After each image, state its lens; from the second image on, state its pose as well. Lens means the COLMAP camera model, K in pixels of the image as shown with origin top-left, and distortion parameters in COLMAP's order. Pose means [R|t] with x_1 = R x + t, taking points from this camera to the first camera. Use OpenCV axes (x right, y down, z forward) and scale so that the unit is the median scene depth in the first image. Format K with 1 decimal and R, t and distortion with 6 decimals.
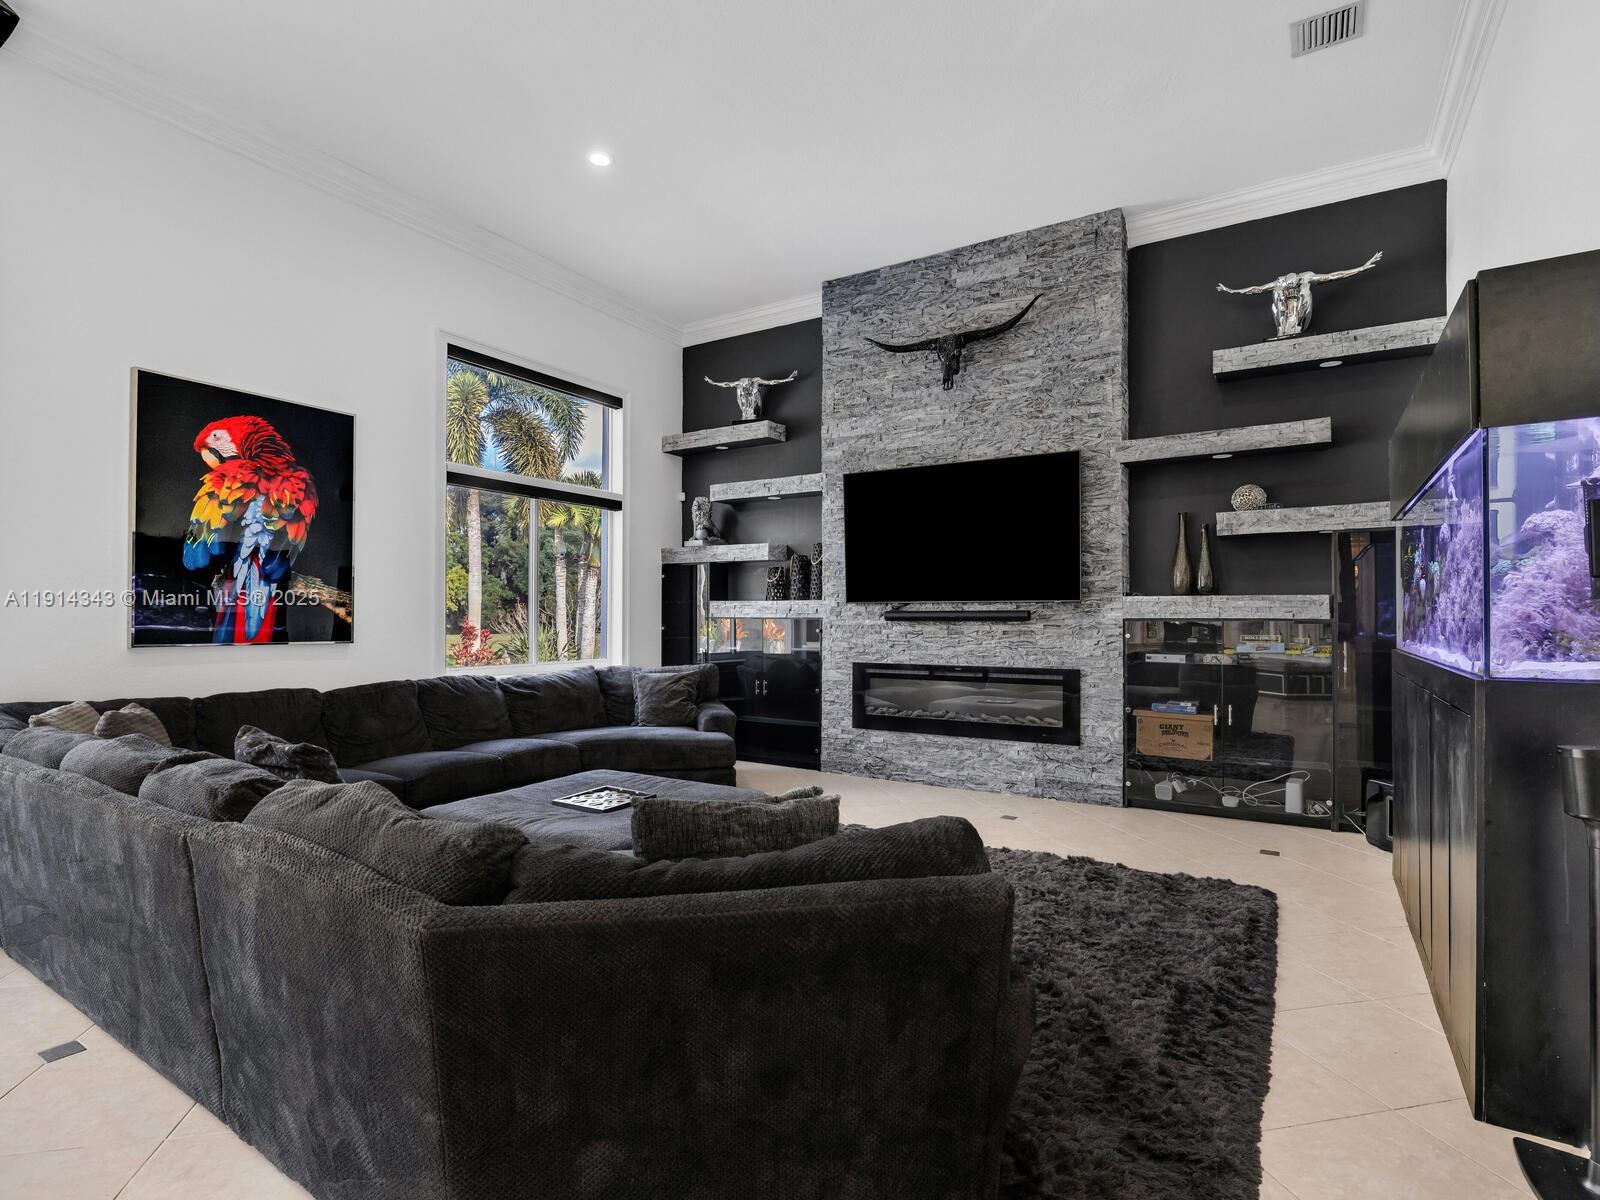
lens RADIAL K [[816.9, 0, 752.7], [0, 816.9, 614.7], [0, 0, 1]] dist [-0.001434, -0.000062]
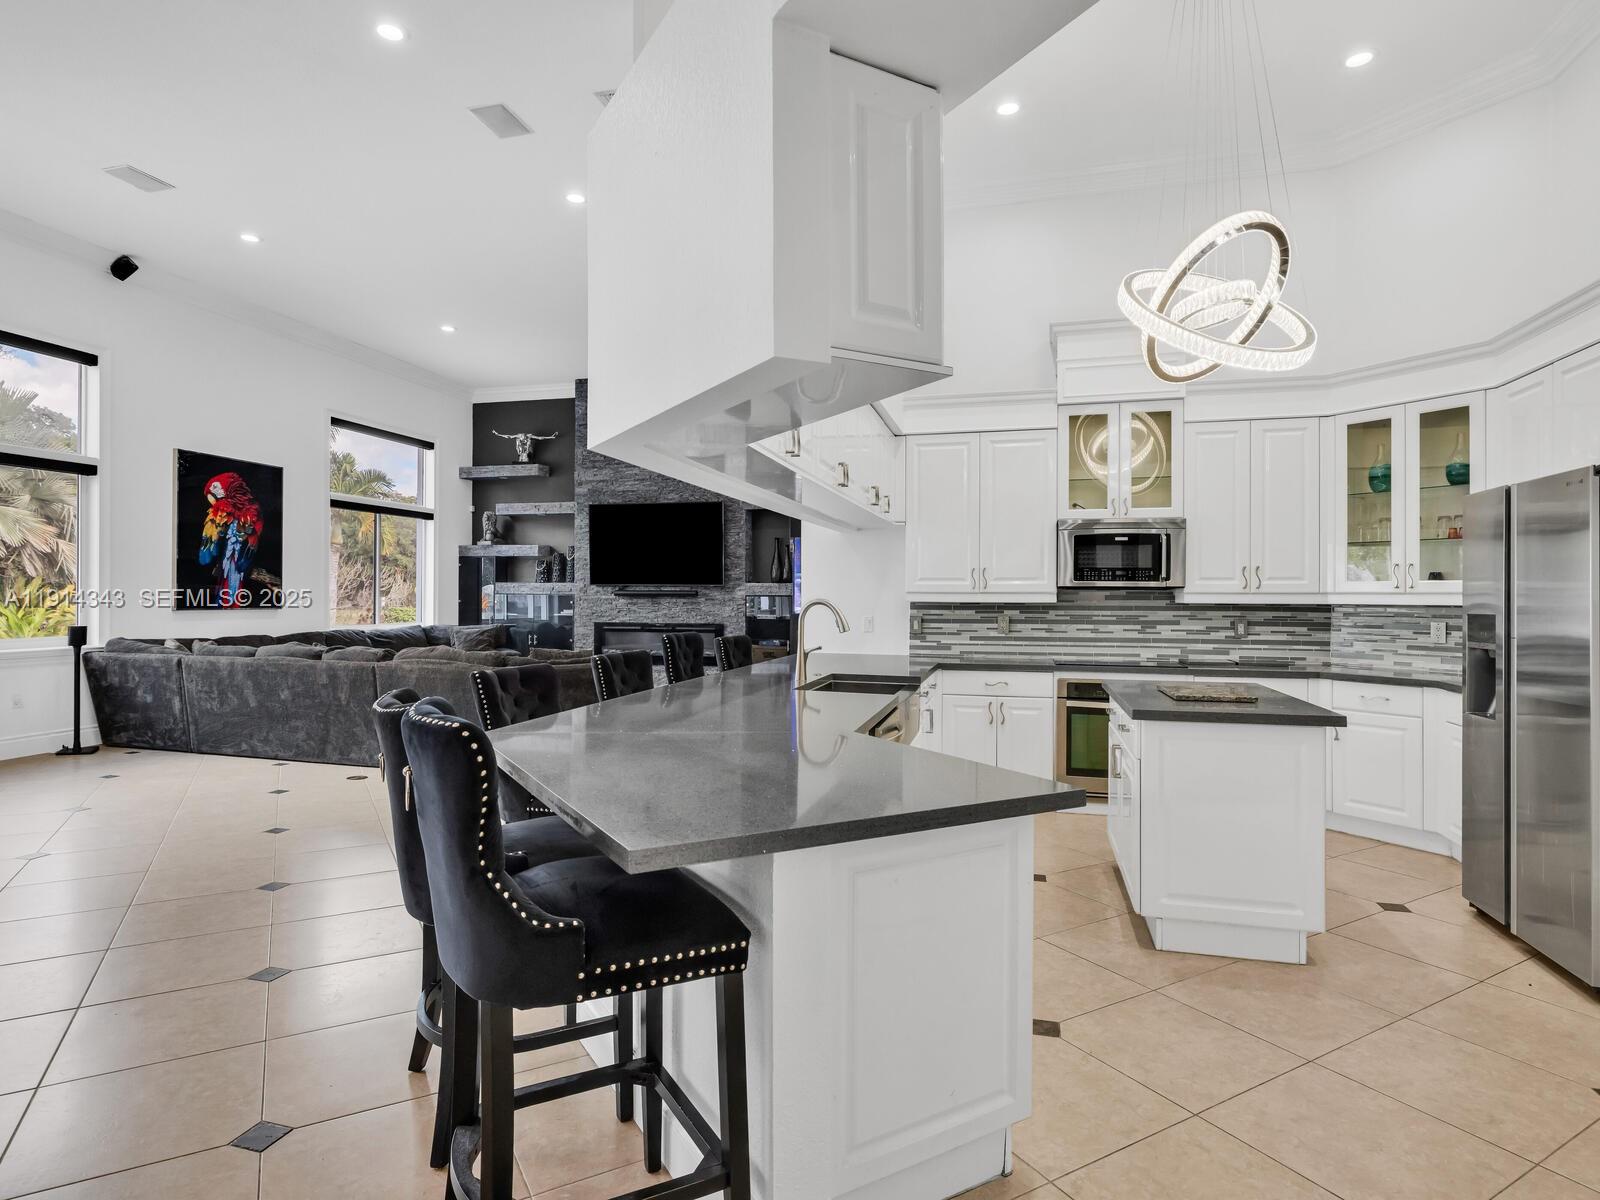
lens RADIAL K [[906.2, 0, 800.0], [0, 906.2, 600.0], [0, 0, 1]] dist [-0.001784, -0.000051]
pose [[0.938973, 0.001474, 0.343989, -0.106345], [-0.005128, 0.999940, 0.009713, -0.004291], [-0.343954, -0.010884, 0.938924, -0.780721]]
